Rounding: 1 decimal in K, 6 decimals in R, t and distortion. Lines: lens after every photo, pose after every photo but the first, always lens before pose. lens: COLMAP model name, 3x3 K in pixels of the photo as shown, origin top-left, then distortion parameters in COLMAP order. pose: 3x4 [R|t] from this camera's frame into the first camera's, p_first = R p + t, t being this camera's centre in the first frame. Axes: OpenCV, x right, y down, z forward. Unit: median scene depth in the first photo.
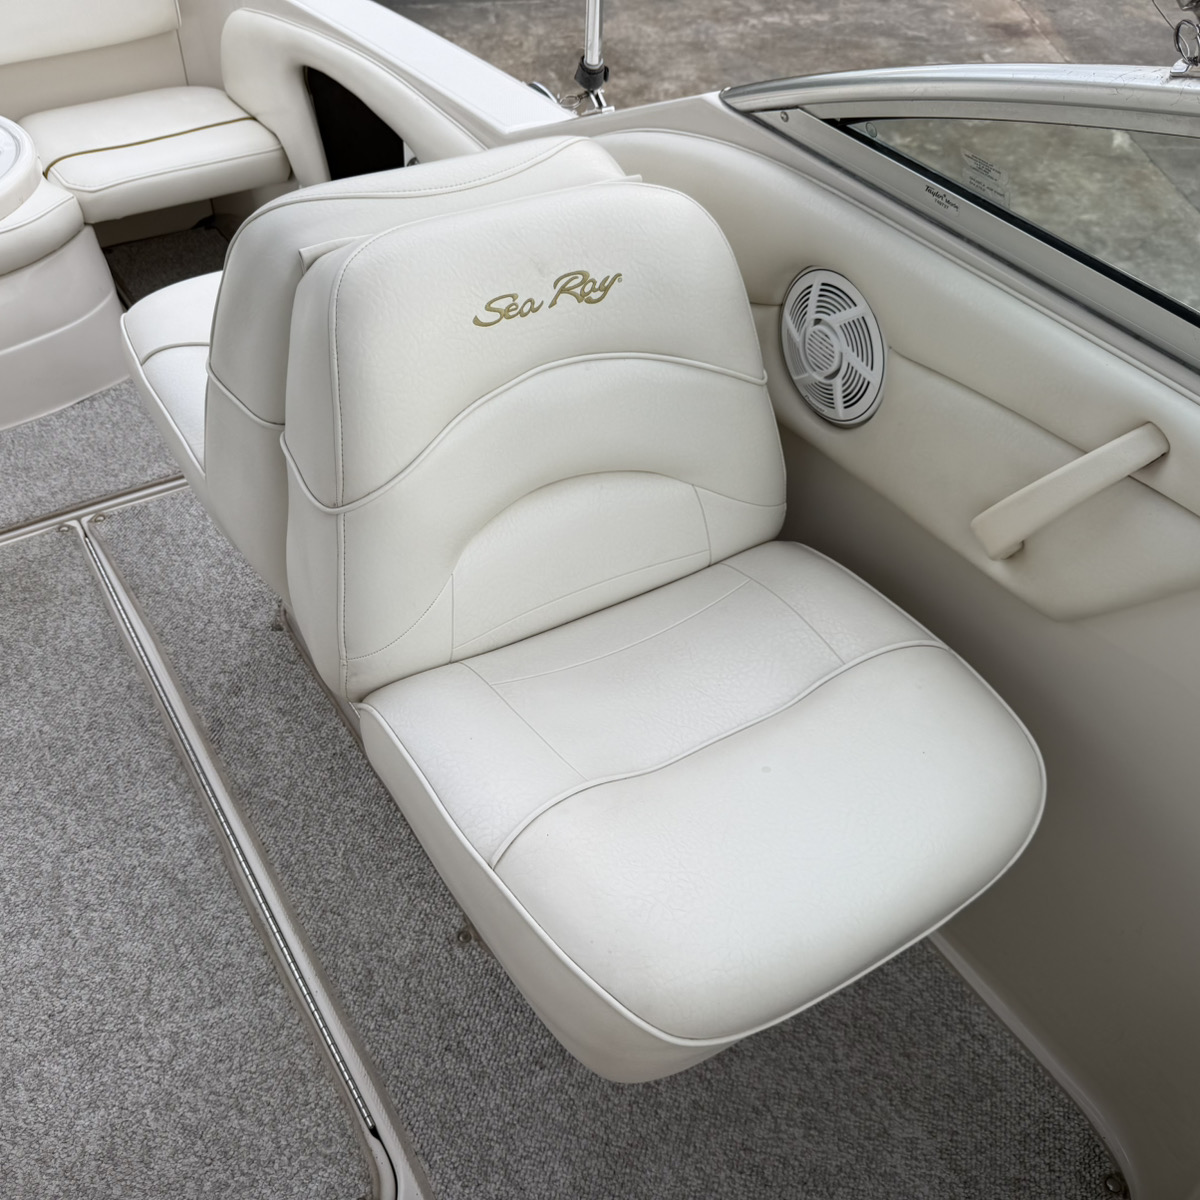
lens RADIAL K [[1166.1, 0, 600.0], [0, 1166.1, 600.0], [0, 0, 1]] dist [-0.003730, 0.018618]
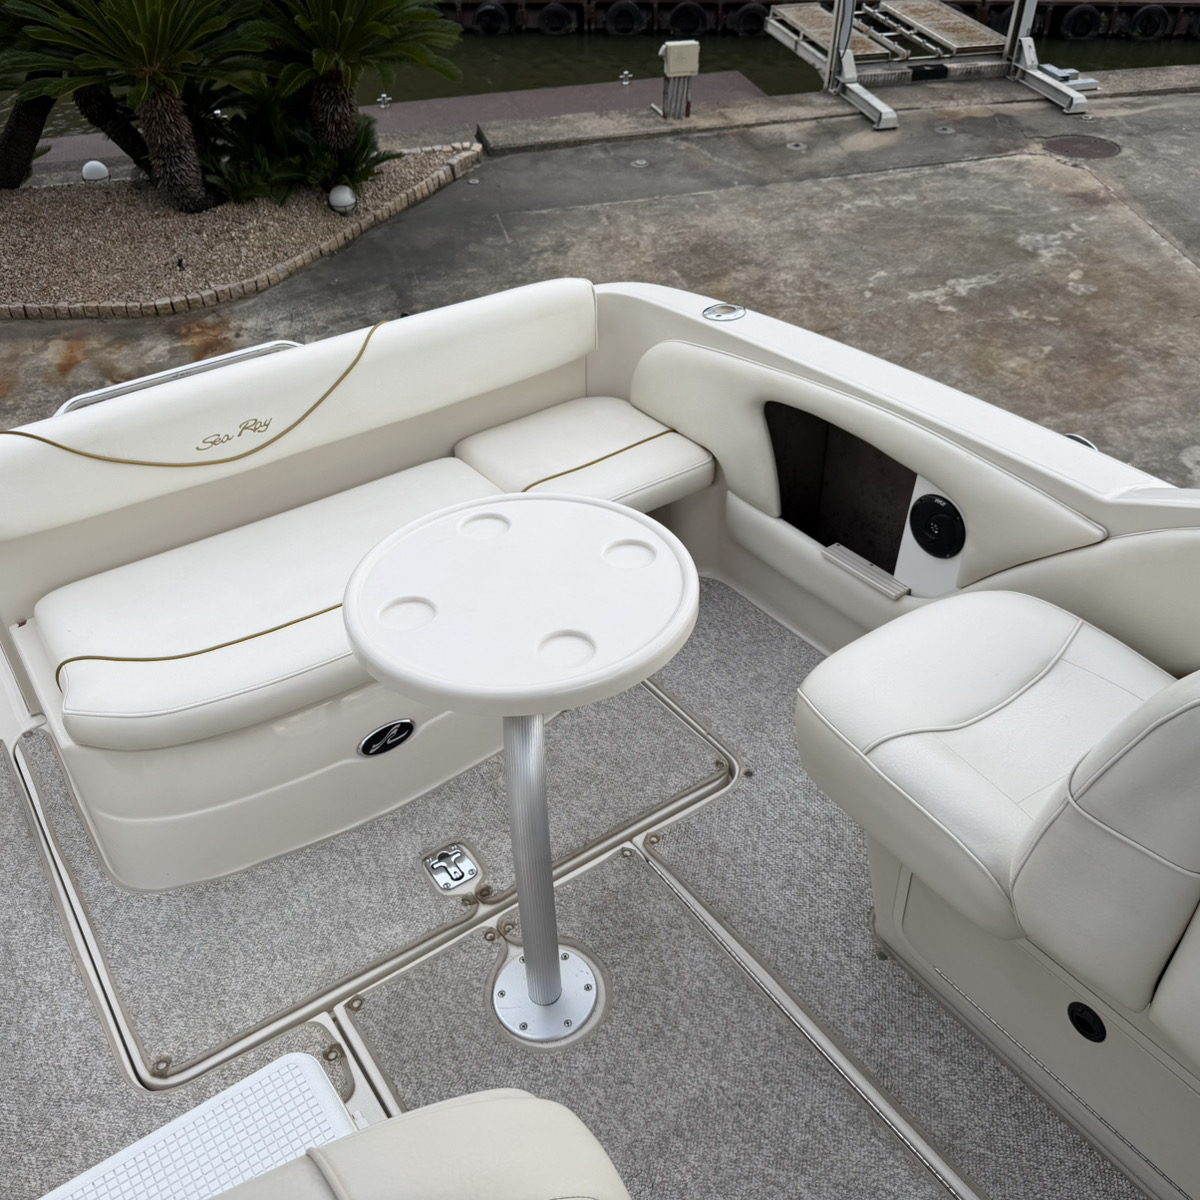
lens RADIAL K [[1166.6, 0, 598.3], [0, 1166.6, 575.0], [0, 0, 1]] dist [0.112715, -0.229941]
pose [[0.998376, -0.056946, -0.001837, -0.116448], [0.056266, 0.990493, -0.125531, -0.044900], [0.008968, 0.125223, 0.992088, -0.023429]]
